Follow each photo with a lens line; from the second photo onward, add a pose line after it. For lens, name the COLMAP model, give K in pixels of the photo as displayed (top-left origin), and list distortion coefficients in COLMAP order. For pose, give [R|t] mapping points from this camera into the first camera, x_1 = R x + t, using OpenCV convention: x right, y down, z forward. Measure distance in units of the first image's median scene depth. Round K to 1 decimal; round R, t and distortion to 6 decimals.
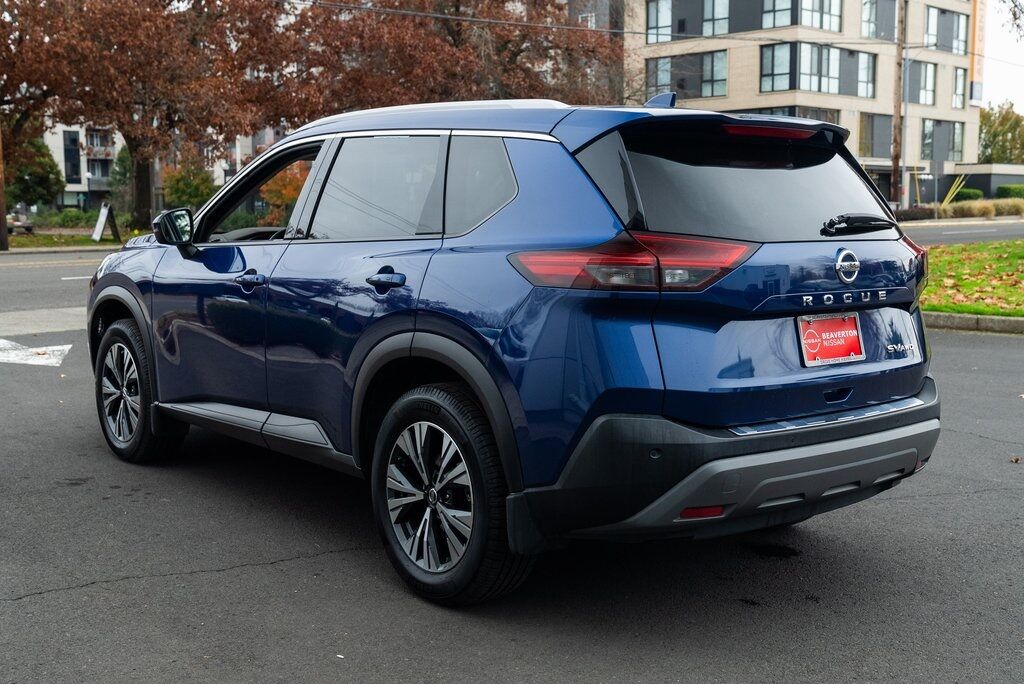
lens RADIAL K [[1187.6, 0, 512.0], [0, 1187.6, 342.0], [0, 0, 1]] dist [0.014126, 0.018018]
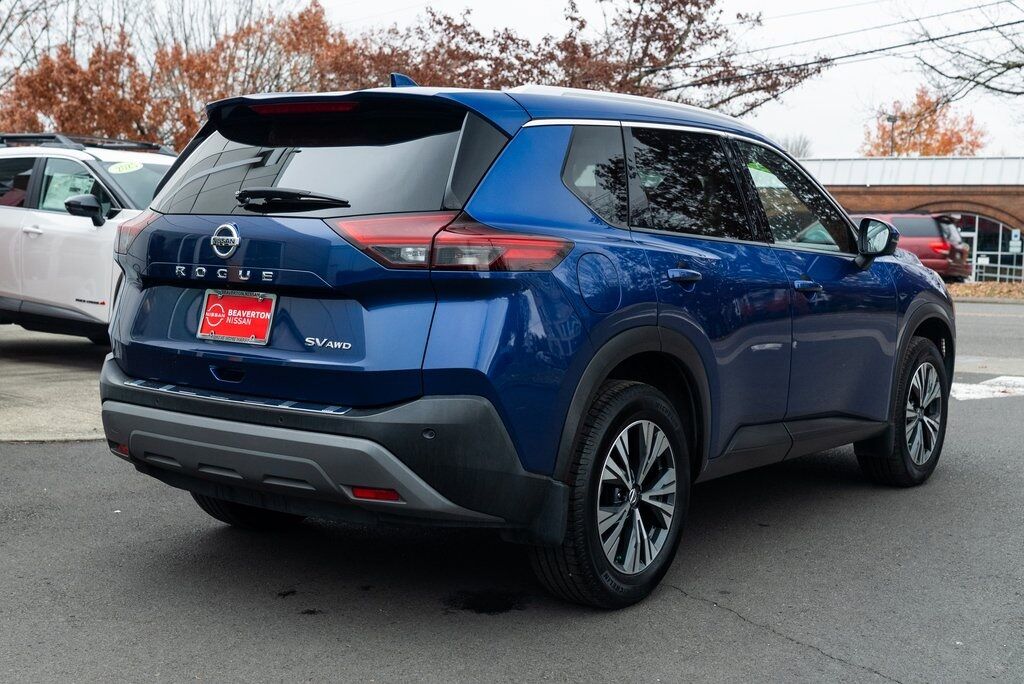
lens RADIAL K [[1367.8, 0, 512.0], [0, 1367.8, 342.0], [0, 0, 1]] dist [0.021043, 0.003499]
pose [[0.256598, 0.077809, -0.963381, 1.403755], [-0.135840, 0.989764, 0.043759, -0.061673], [0.956925, 0.119637, 0.264541, 0.920543]]
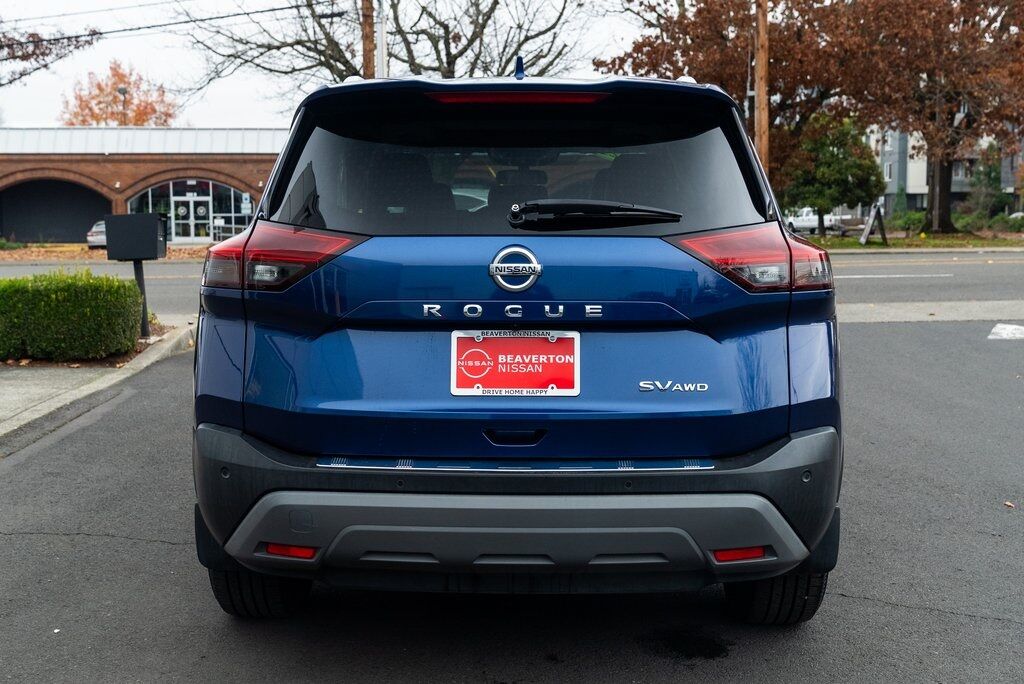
lens RADIAL K [[1253.9, 0, 512.0], [0, 1253.9, 342.0], [0, 0, 1]] dist [0.016206, 0.029320]
pose [[0.765312, 0.063017, -0.640568, 0.784522], [-0.068363, 0.997525, 0.016458, -0.029638], [0.640019, 0.031196, 0.767725, 0.374820]]
